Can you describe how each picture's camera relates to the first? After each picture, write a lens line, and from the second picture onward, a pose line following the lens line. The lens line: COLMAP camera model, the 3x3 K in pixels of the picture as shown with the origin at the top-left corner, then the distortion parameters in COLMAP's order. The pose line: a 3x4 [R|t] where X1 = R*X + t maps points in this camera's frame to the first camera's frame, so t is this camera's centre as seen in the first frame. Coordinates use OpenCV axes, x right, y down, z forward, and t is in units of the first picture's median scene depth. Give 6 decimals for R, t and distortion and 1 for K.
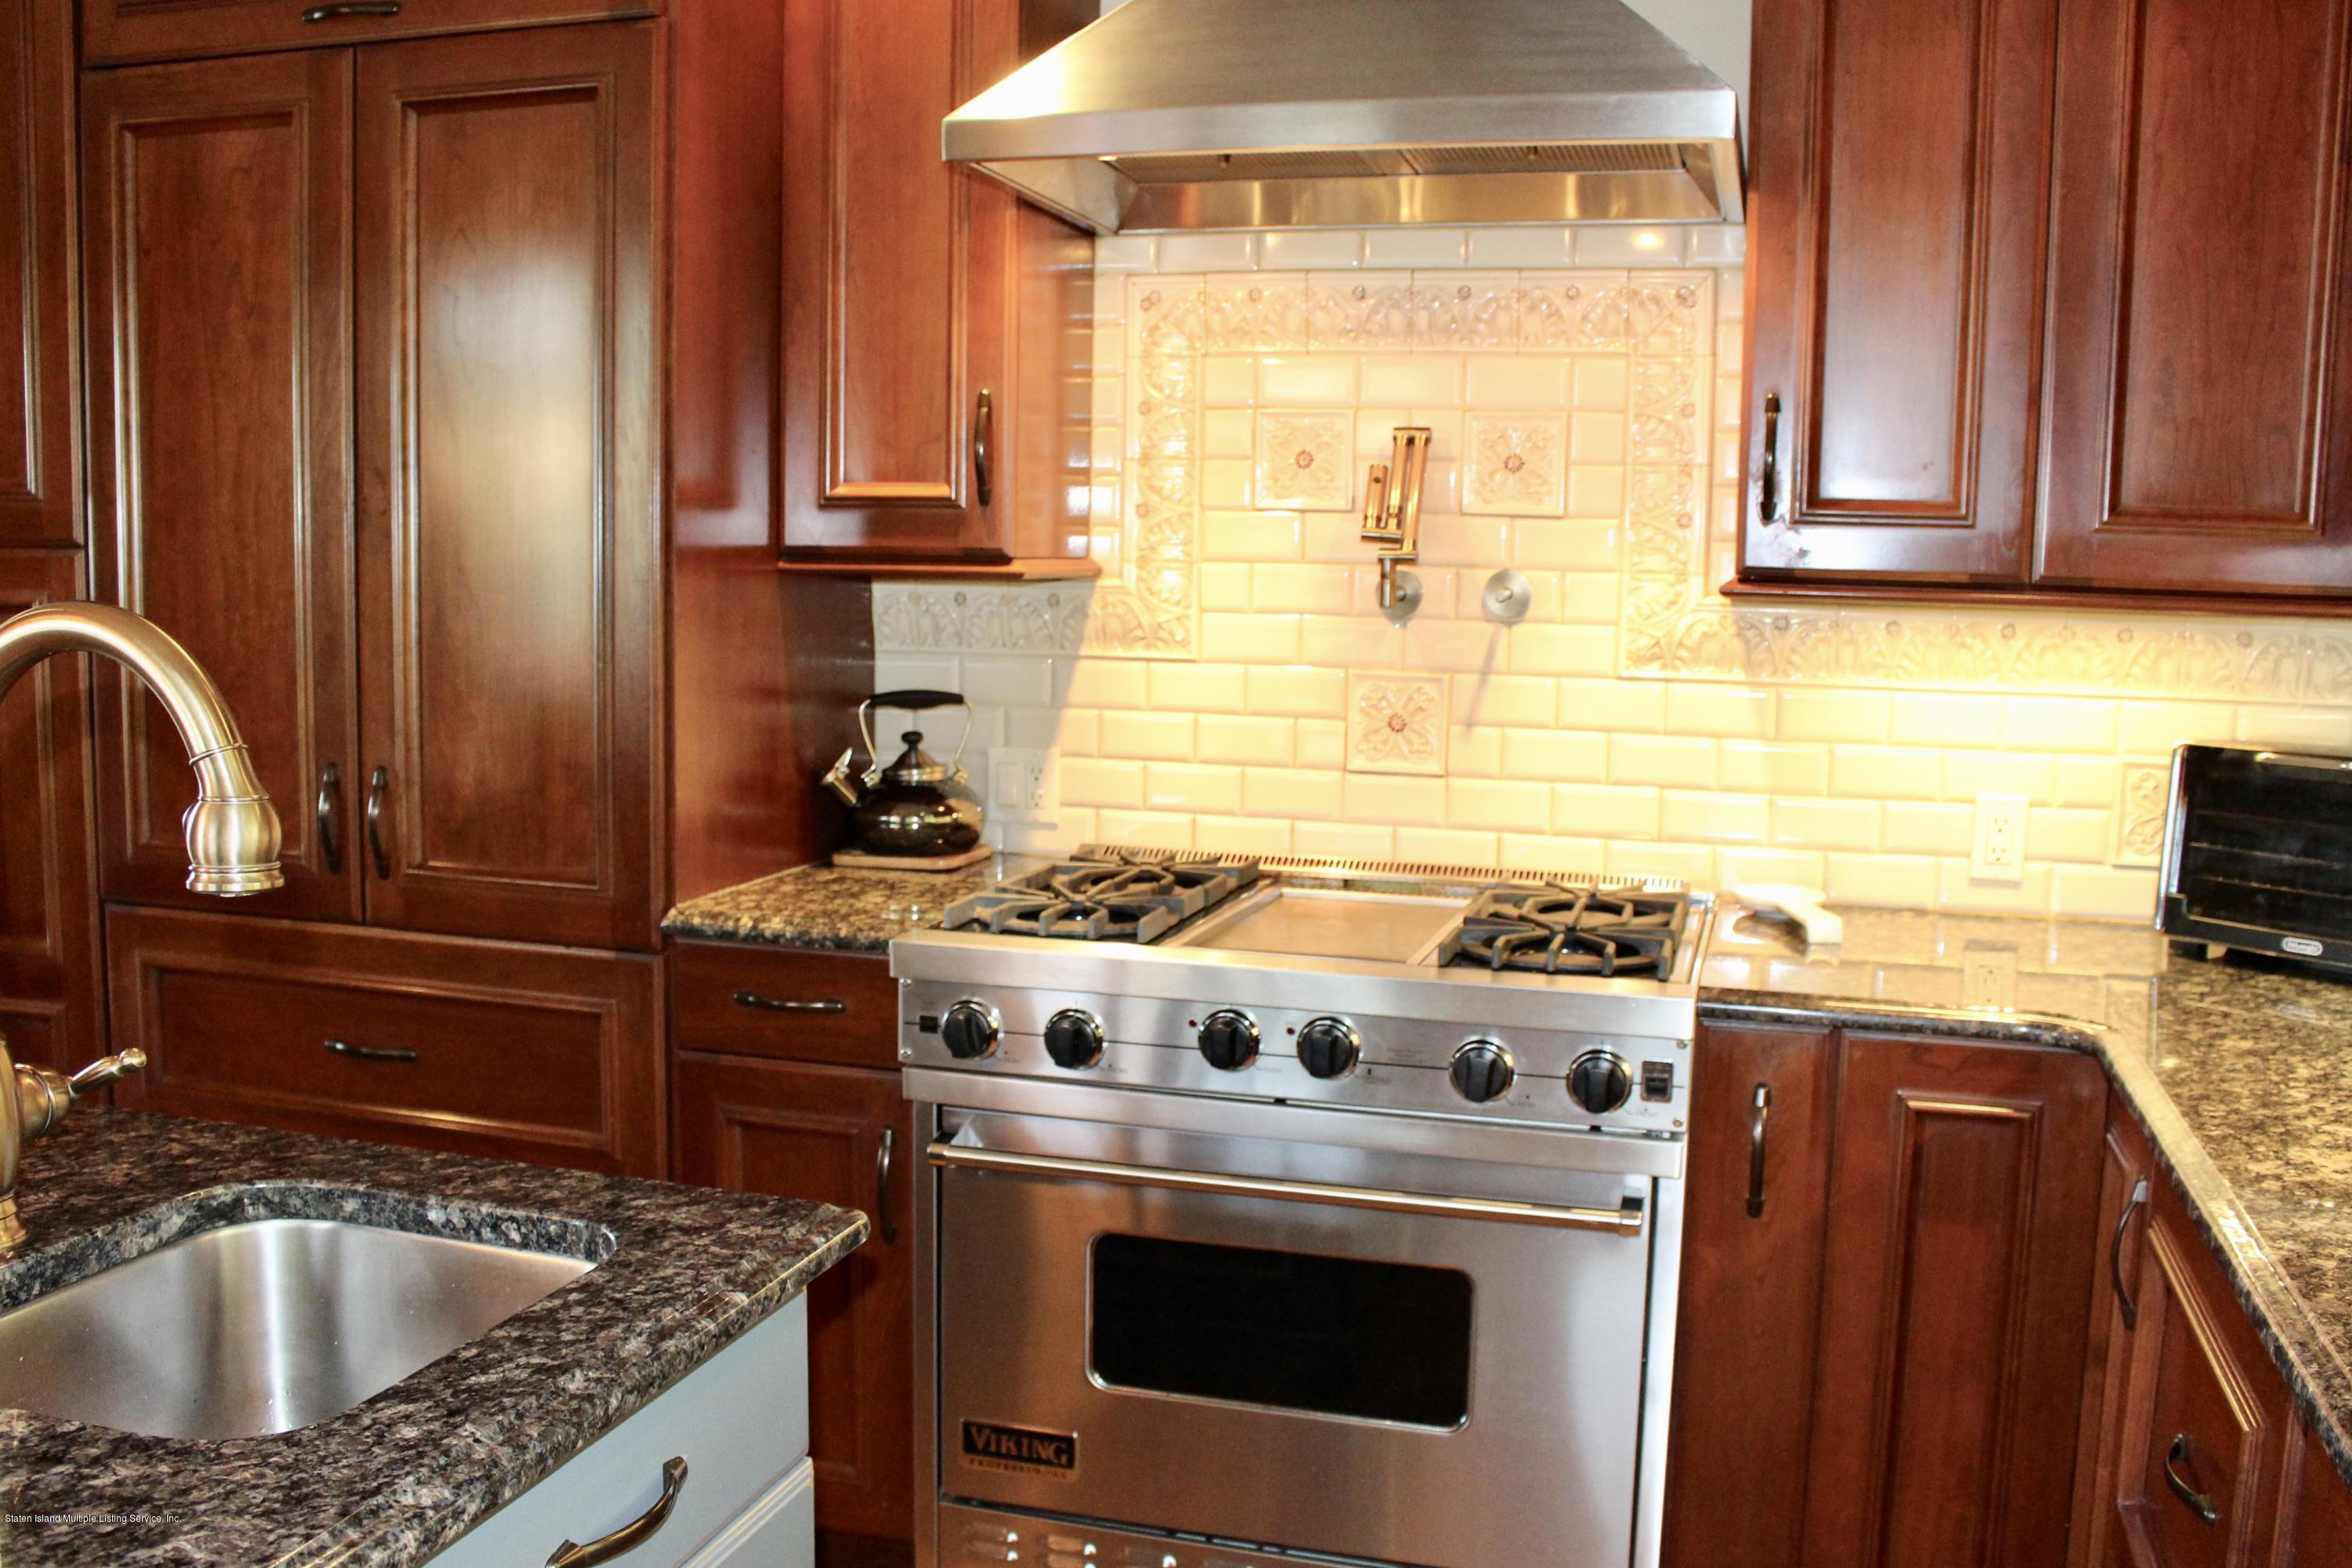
lens RADIAL K [[1940.8, 0, 1176.0], [0, 1940.8, 784.0], [0, 0, 1]] dist [-0.166359, 0.133352]
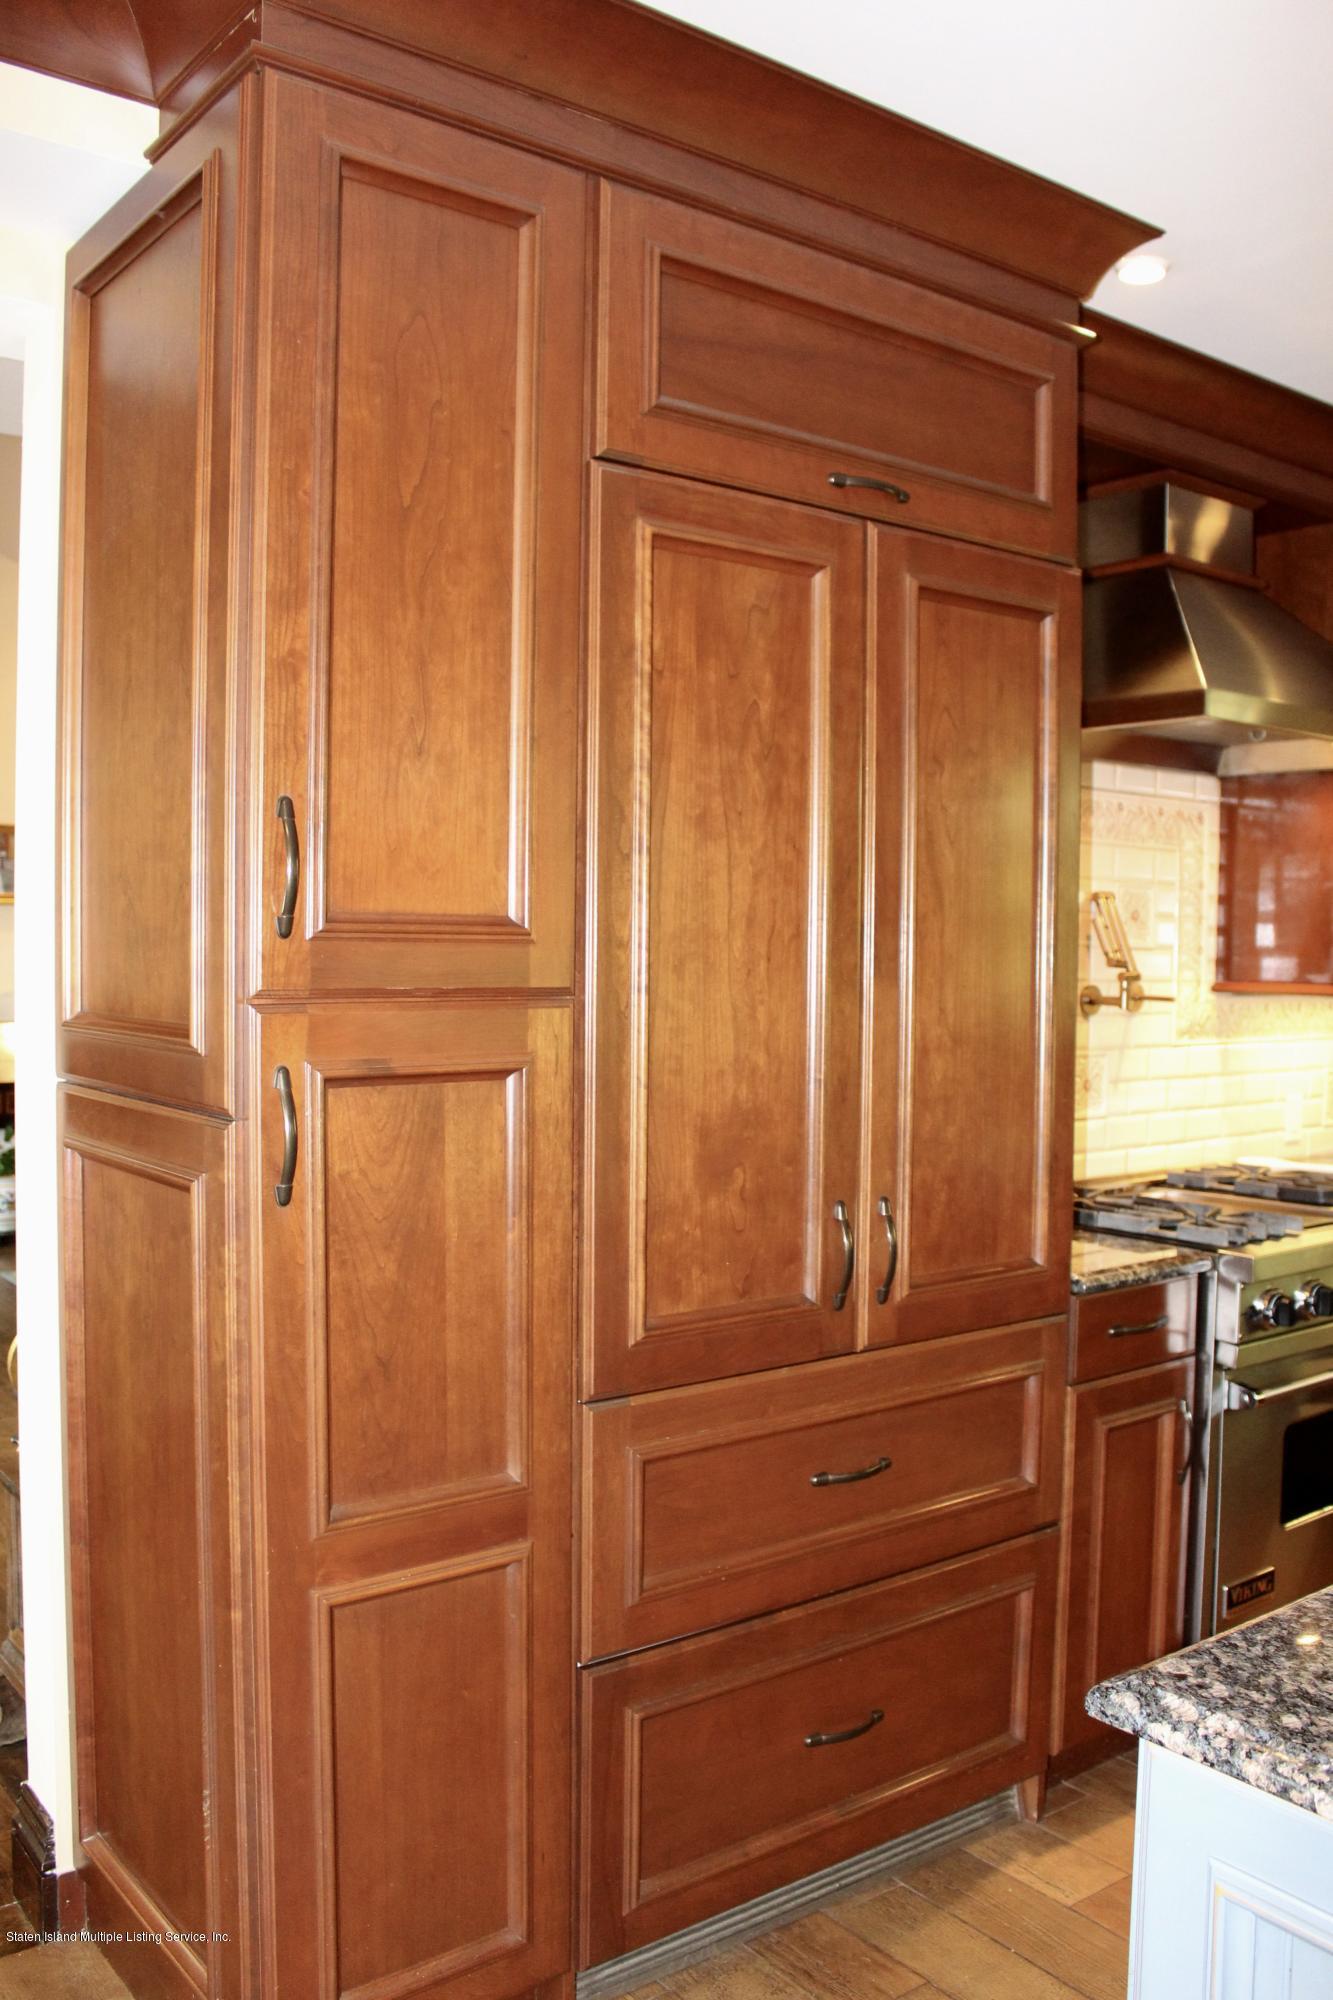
lens RADIAL K [[1650.3, 0, 666.5], [0, 1650.3, 1000.0], [0, 0, 1]] dist [-0.166359, 0.133352]
pose [[0.613451, -0.035846, 0.788919, -1.267169], [0.093521, 0.995237, -0.027500, -0.108318], [-0.784176, 0.090651, 0.613882, 0.543838]]
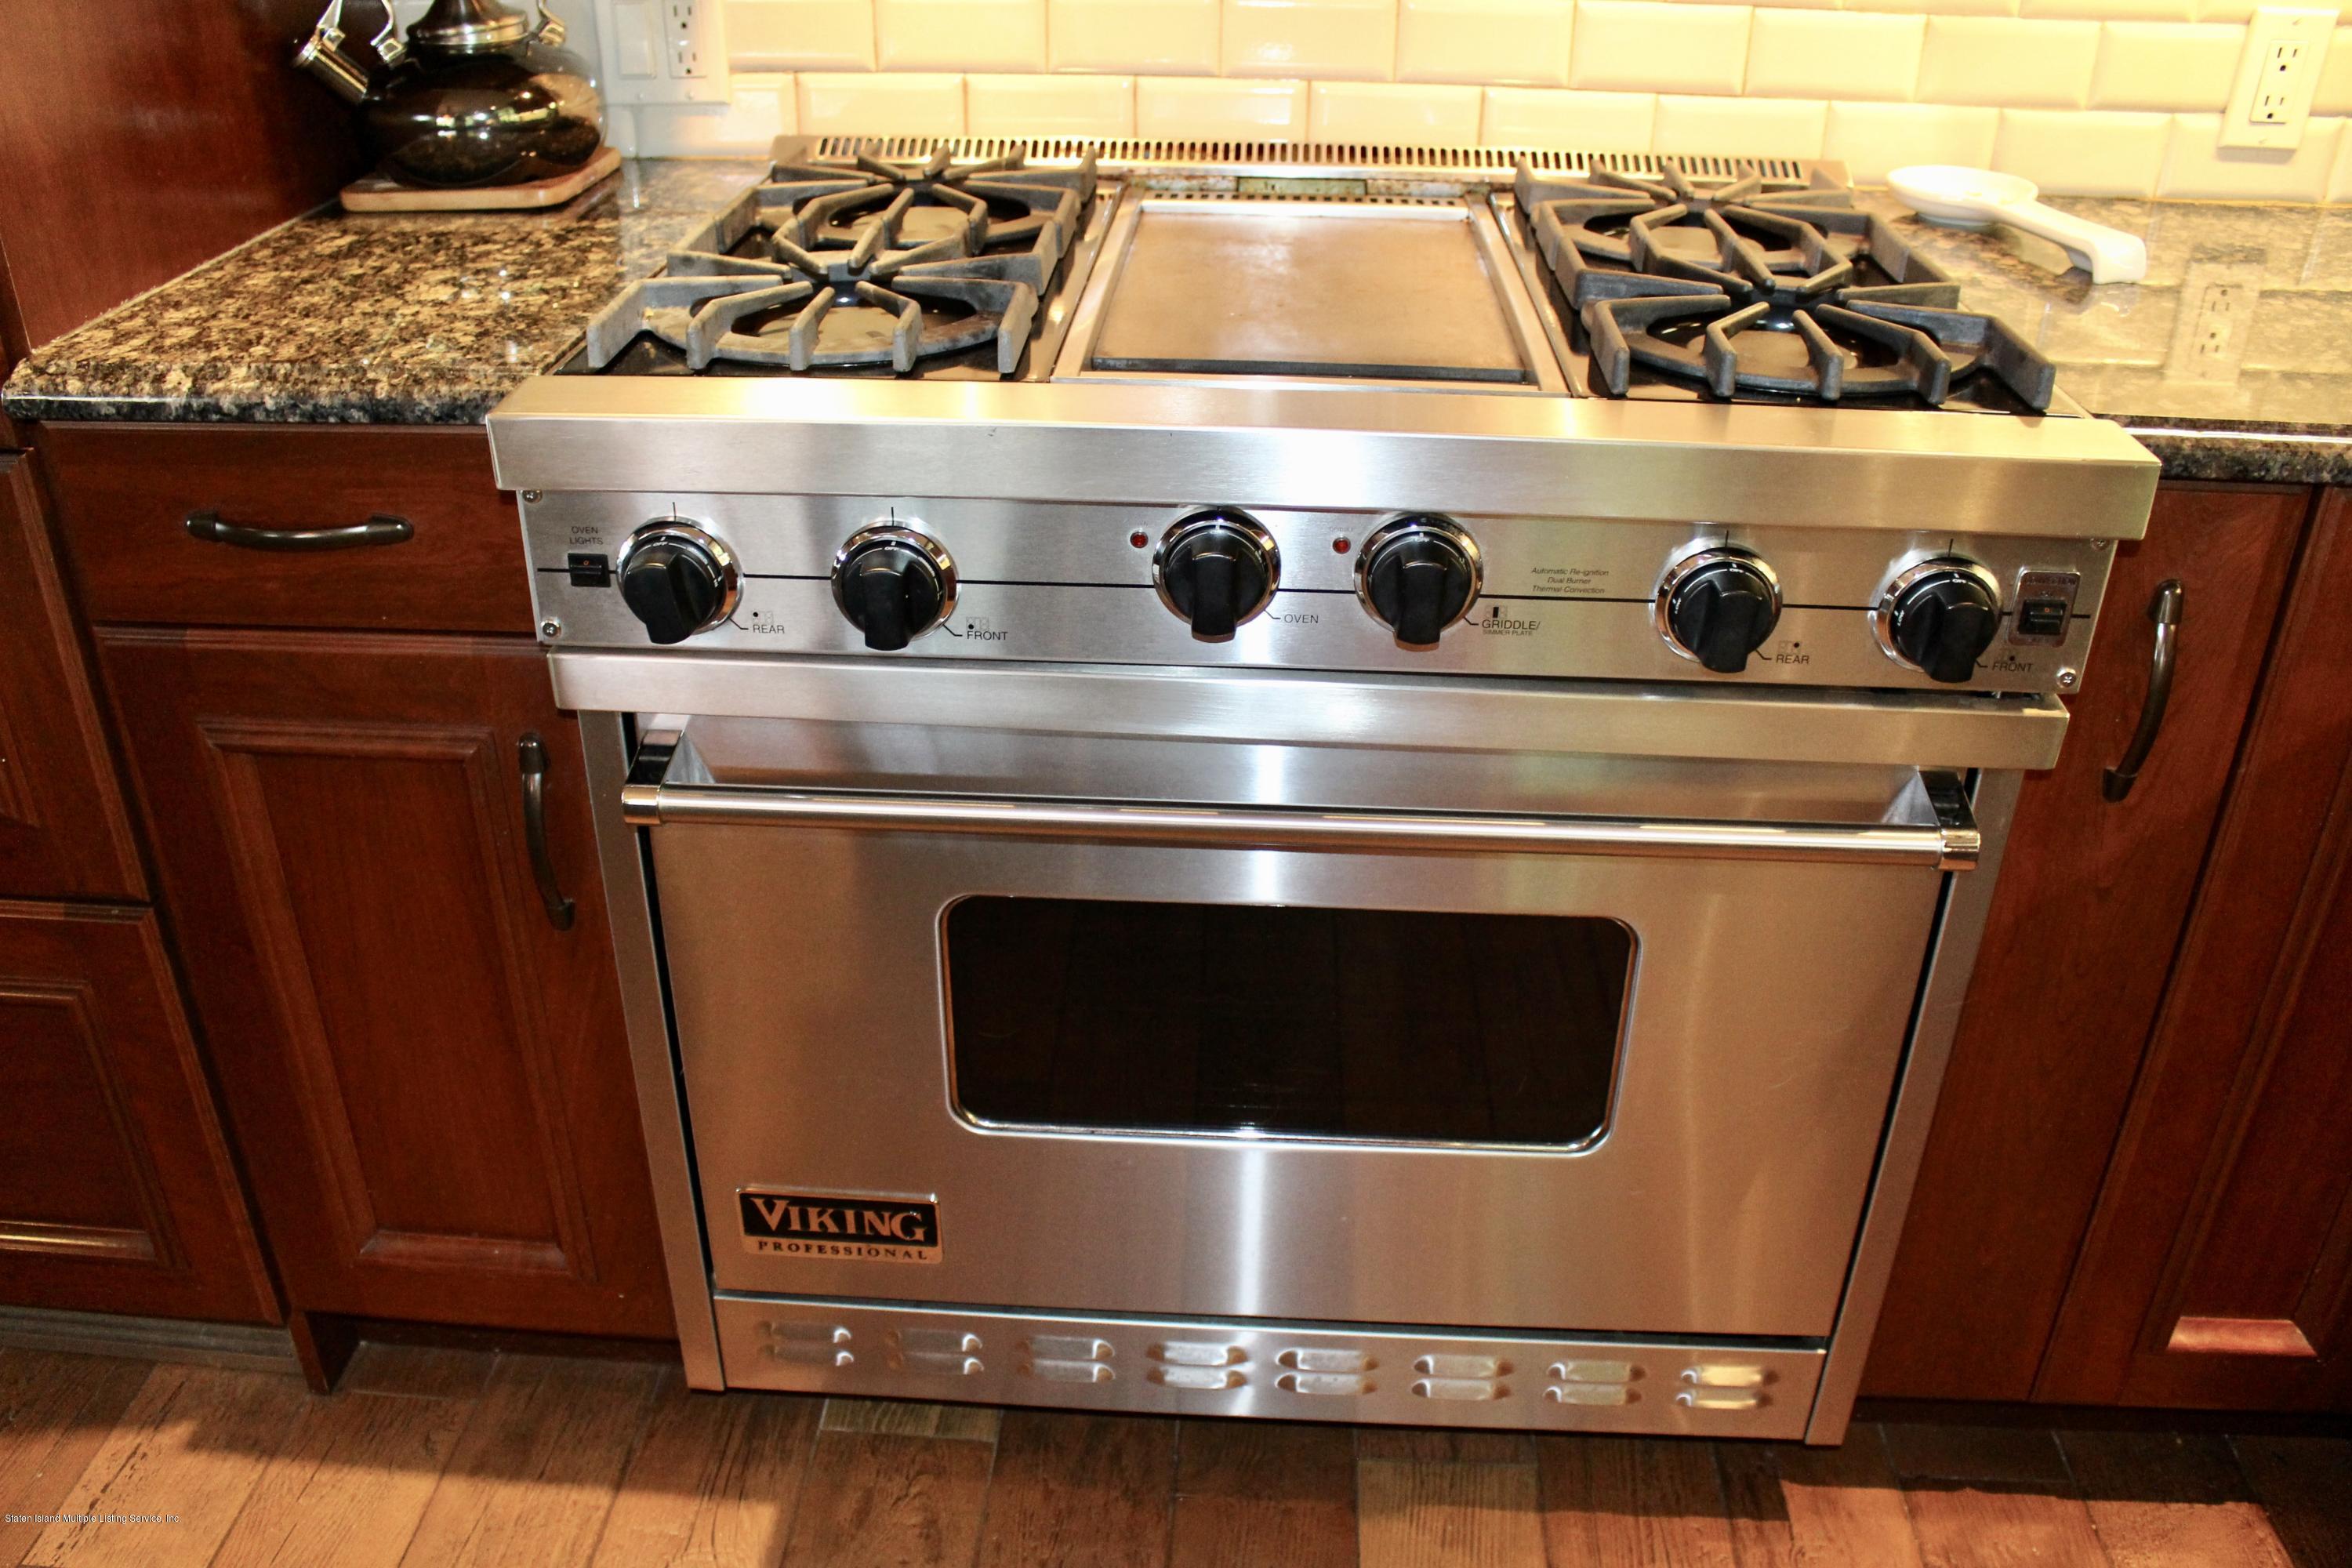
lens RADIAL K [[1940.8, 0, 1176.0], [0, 1940.8, 784.0], [0, 0, 1]] dist [-0.166359, 0.133352]
pose [[0.975910, -0.115218, 0.185270, -0.072853], [0.034311, 0.919665, 0.391203, -0.011396], [-0.215460, -0.375422, 0.901463, 0.469559]]
